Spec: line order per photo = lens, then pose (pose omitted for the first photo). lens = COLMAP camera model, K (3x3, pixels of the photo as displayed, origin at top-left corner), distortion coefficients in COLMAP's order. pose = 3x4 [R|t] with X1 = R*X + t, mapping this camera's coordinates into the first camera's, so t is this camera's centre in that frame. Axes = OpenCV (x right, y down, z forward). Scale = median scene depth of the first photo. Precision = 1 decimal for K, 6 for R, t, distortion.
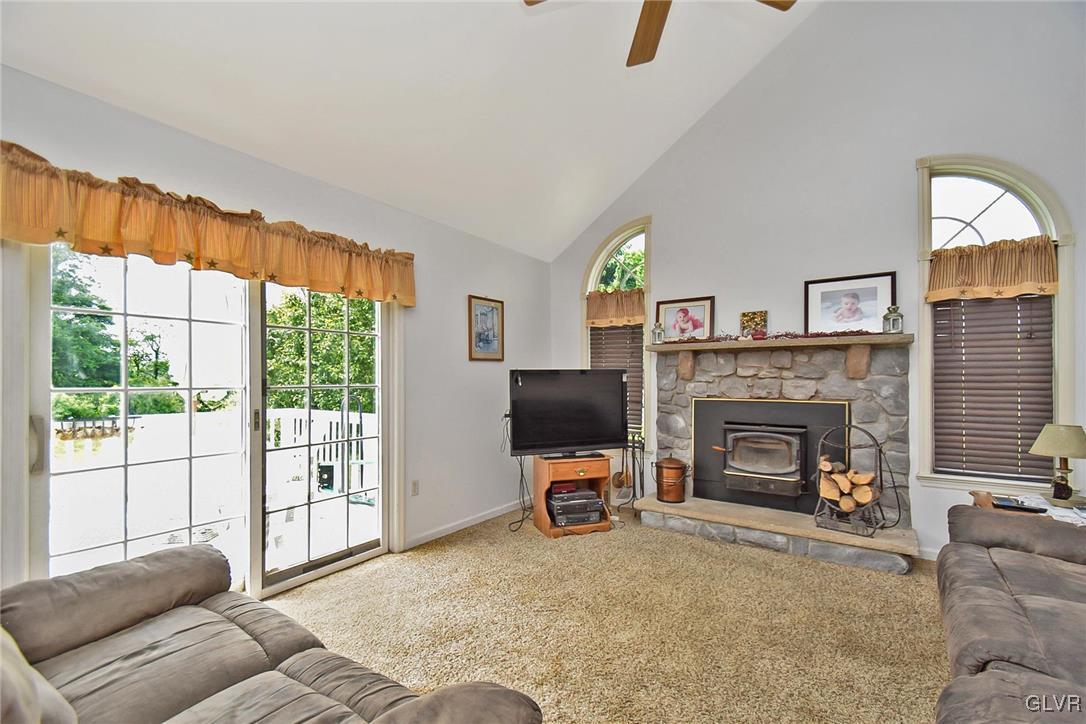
lens RADIAL K [[479.4, 0, 516.9], [0, 479.4, 375.2], [0, 0, 1]] dist [0.009200, -0.000060]
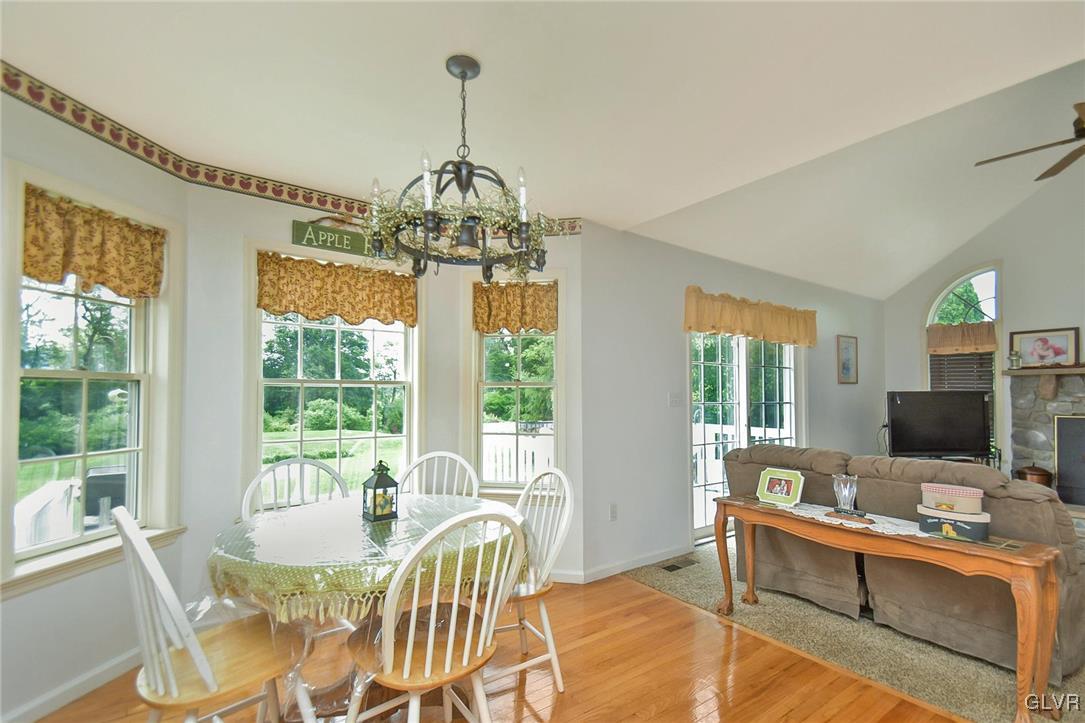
lens RADIAL K [[478.9, 0, 553.5], [0, 478.9, 386.7], [0, 0, 1]] dist [0.009200, -0.000060]
pose [[0.948287, -0.003697, -0.317394, -0.463938], [-0.000015, 0.999932, -0.011690, -0.009125], [0.317416, 0.011090, 0.948222, -0.553303]]
